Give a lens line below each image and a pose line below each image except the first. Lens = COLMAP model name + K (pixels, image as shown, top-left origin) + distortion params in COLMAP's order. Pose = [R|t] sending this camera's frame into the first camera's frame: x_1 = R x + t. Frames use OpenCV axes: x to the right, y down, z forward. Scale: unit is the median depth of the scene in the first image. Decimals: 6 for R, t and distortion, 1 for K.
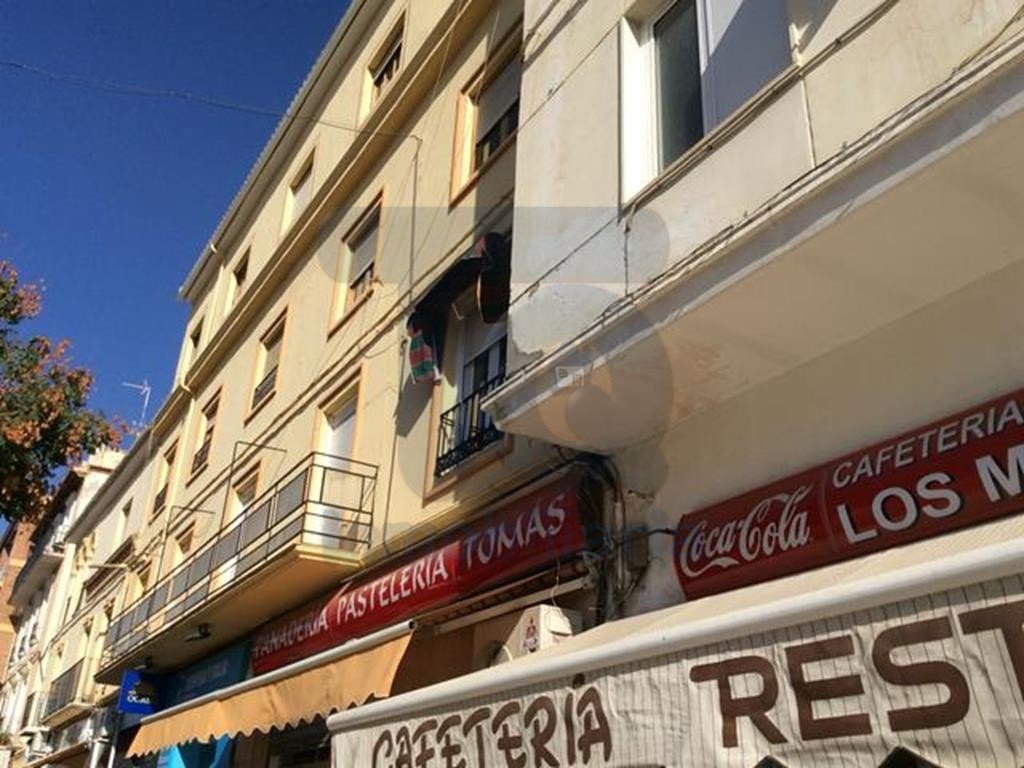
lens RADIAL K [[961.2, 0, 512.0], [0, 961.2, 384.0], [0, 0, 1]] dist [0.073976, -0.033693]
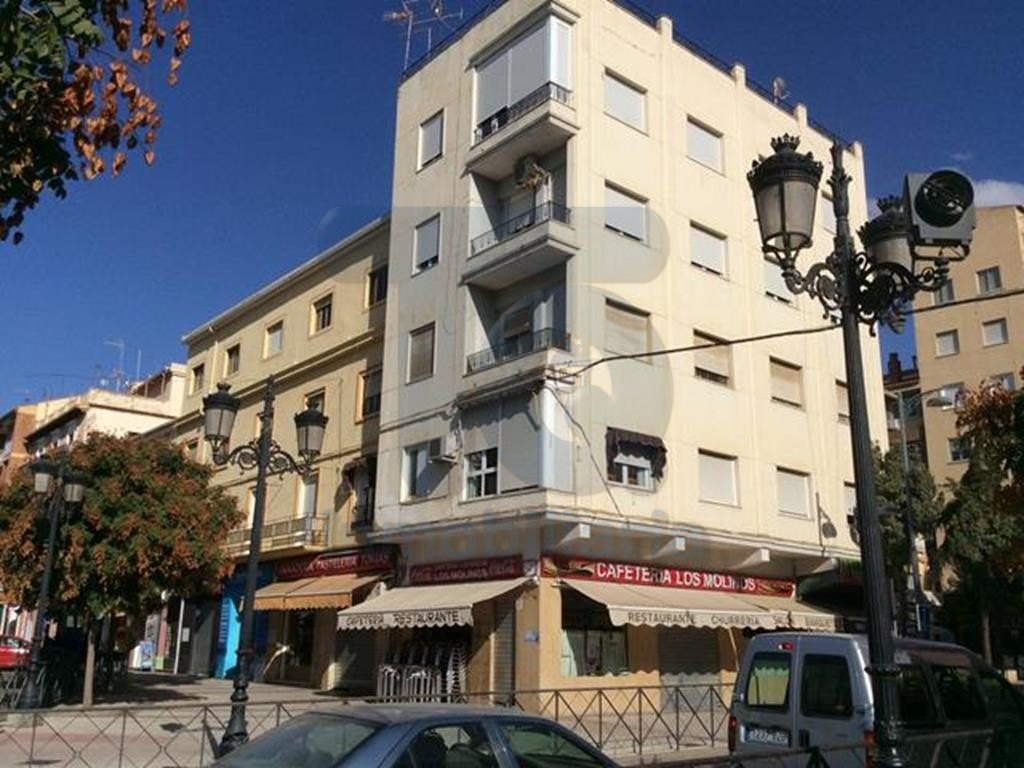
lens RADIAL K [[961.2, 0, 512.0], [0, 961.2, 384.0], [0, 0, 1]] dist [0.073976, -0.033693]
pose [[0.990181, 0.020767, 0.138241, -0.003281], [-0.045451, 0.983002, 0.177880, -1.185100], [-0.132197, -0.182416, 0.974294, -2.578663]]
